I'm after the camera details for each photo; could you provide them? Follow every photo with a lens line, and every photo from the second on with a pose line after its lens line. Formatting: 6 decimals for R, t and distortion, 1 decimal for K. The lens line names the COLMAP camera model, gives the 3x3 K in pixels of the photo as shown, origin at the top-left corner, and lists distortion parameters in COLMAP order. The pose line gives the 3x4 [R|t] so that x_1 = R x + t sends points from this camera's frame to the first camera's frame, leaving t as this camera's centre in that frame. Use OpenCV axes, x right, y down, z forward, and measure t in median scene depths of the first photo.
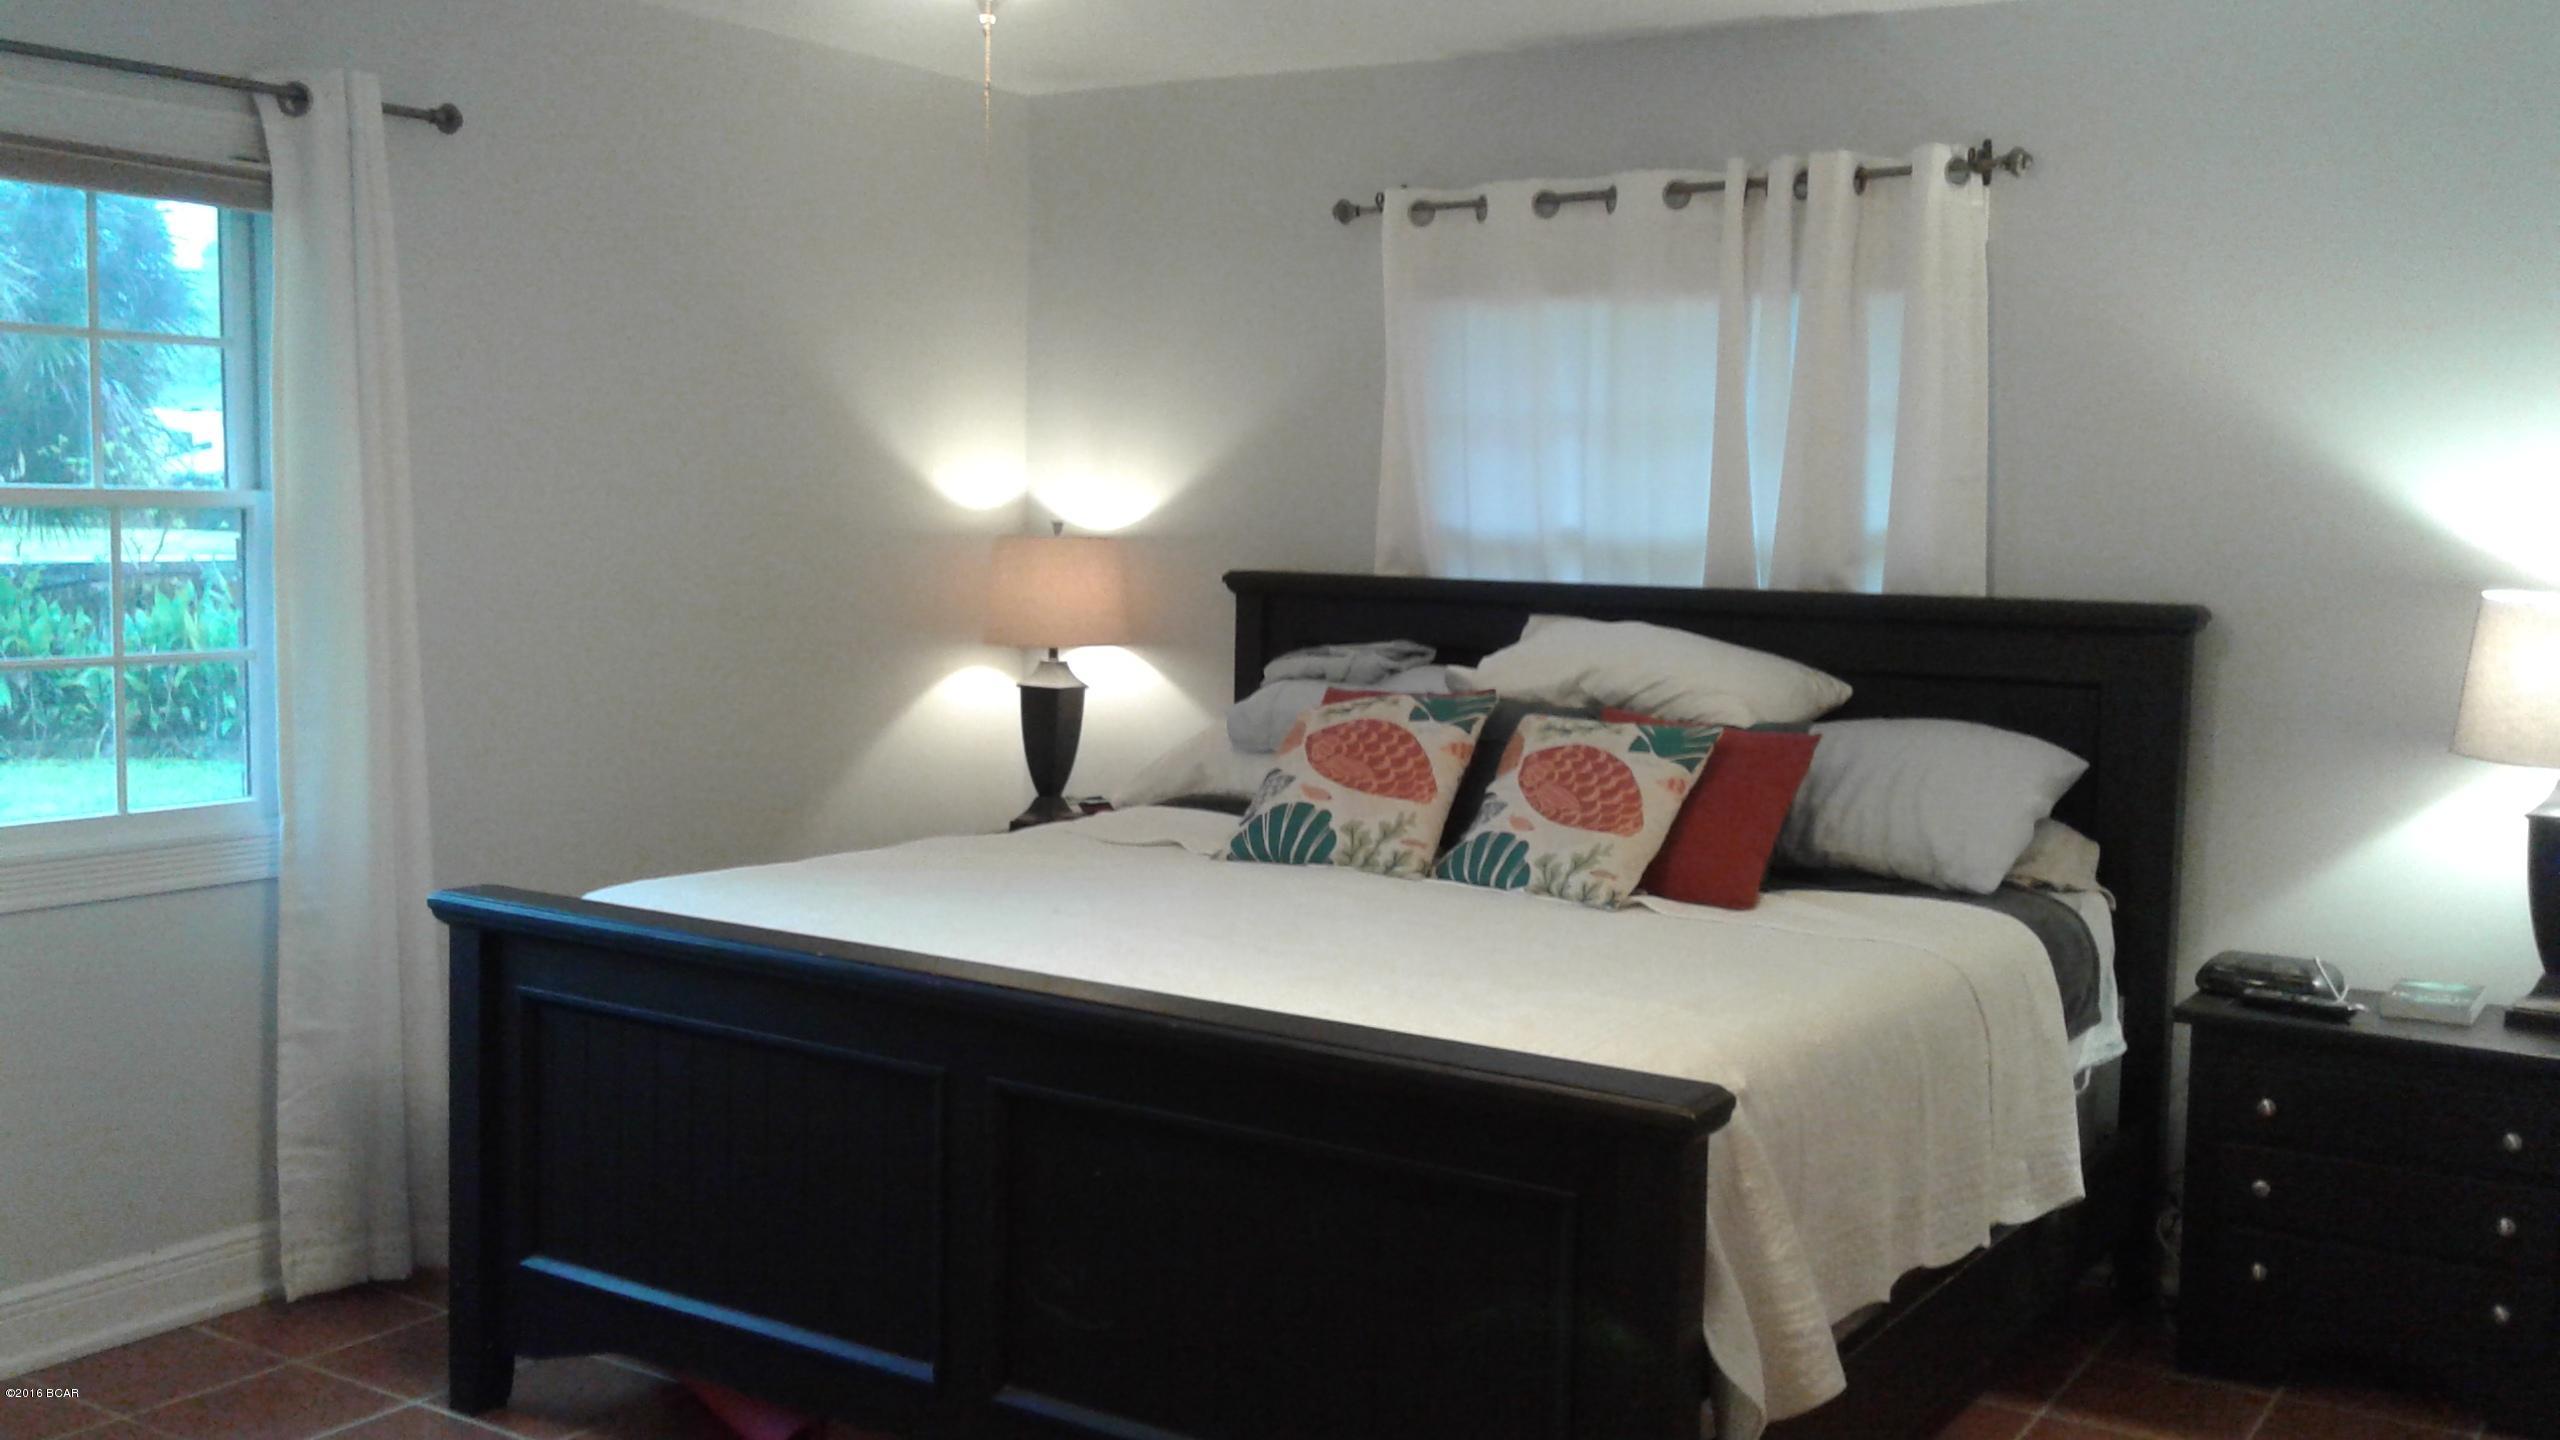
lens RADIAL K [[2414.5, 0, 1286.2], [0, 2414.5, 734.0], [0, 0, 1]] dist [0.116925, -0.233596]
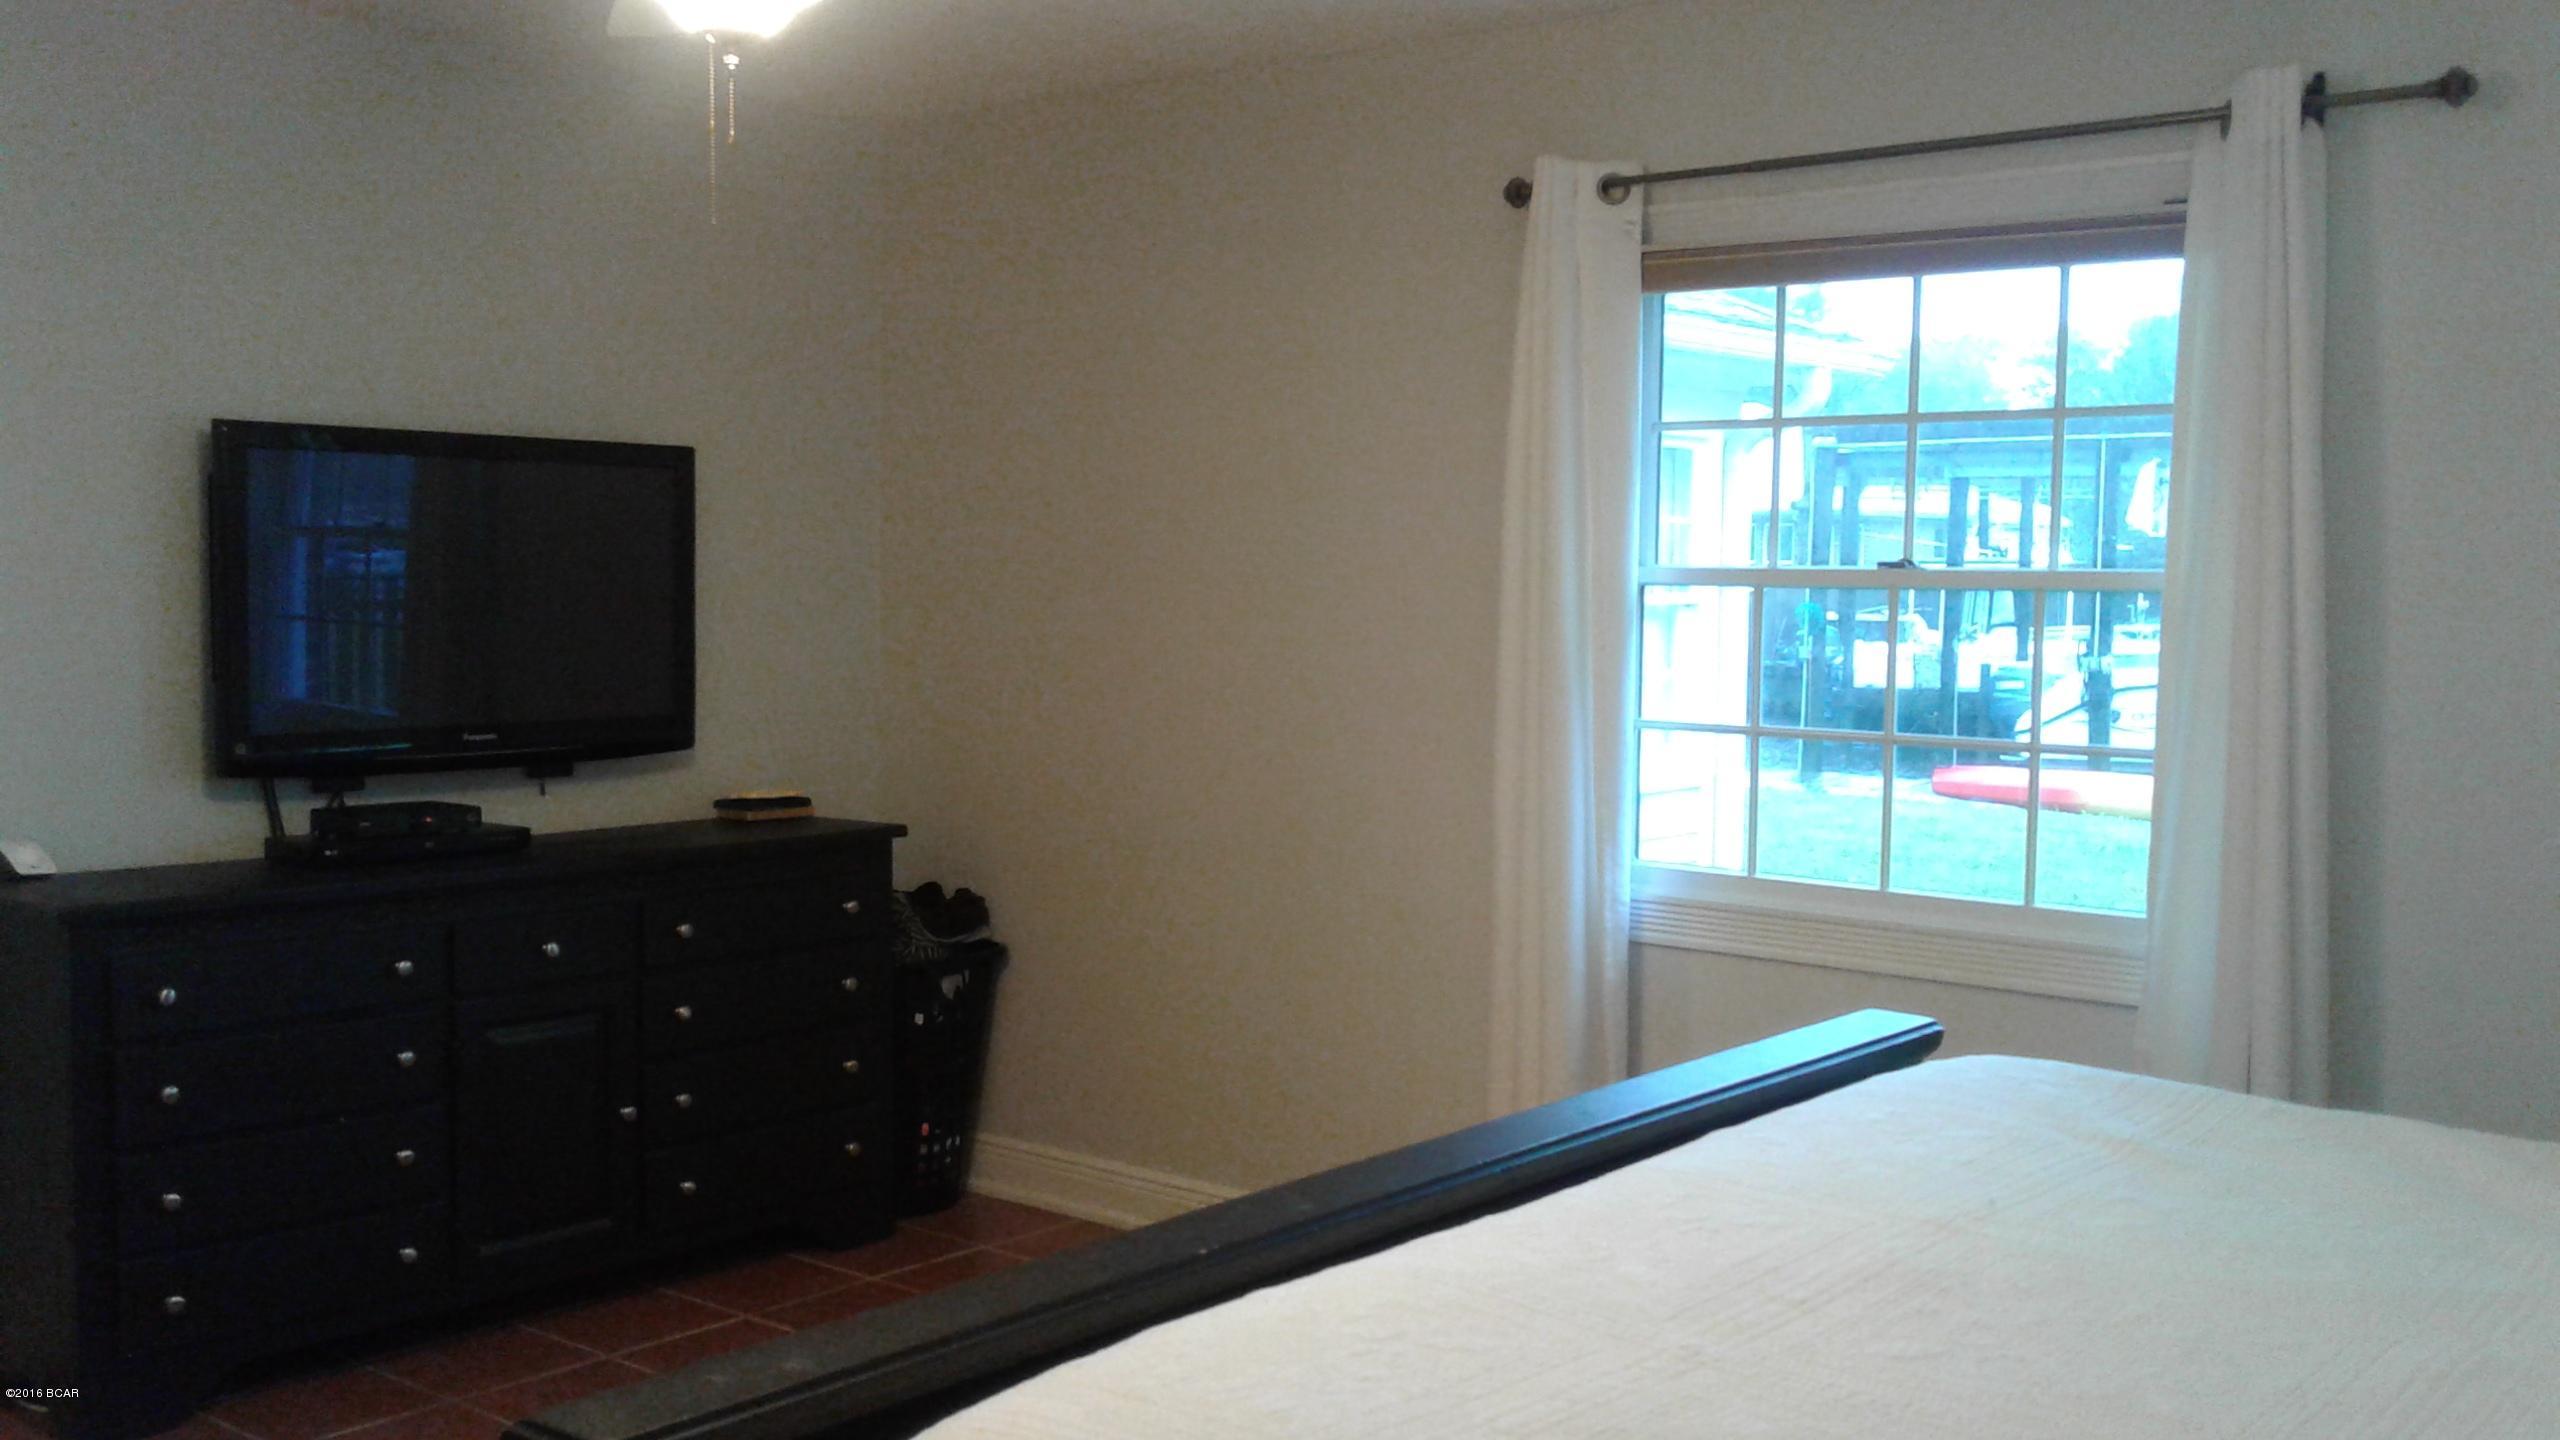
lens RADIAL K [[2414.5, 0, 1286.2], [0, 2414.5, 734.0], [0, 0, 1]] dist [0.116925, -0.233596]
pose [[-0.116335, 0.045342, -0.992175, 0.513977], [-0.110279, 0.992191, 0.058274, -0.059022], [0.987069, 0.116195, -0.110426, 0.812394]]
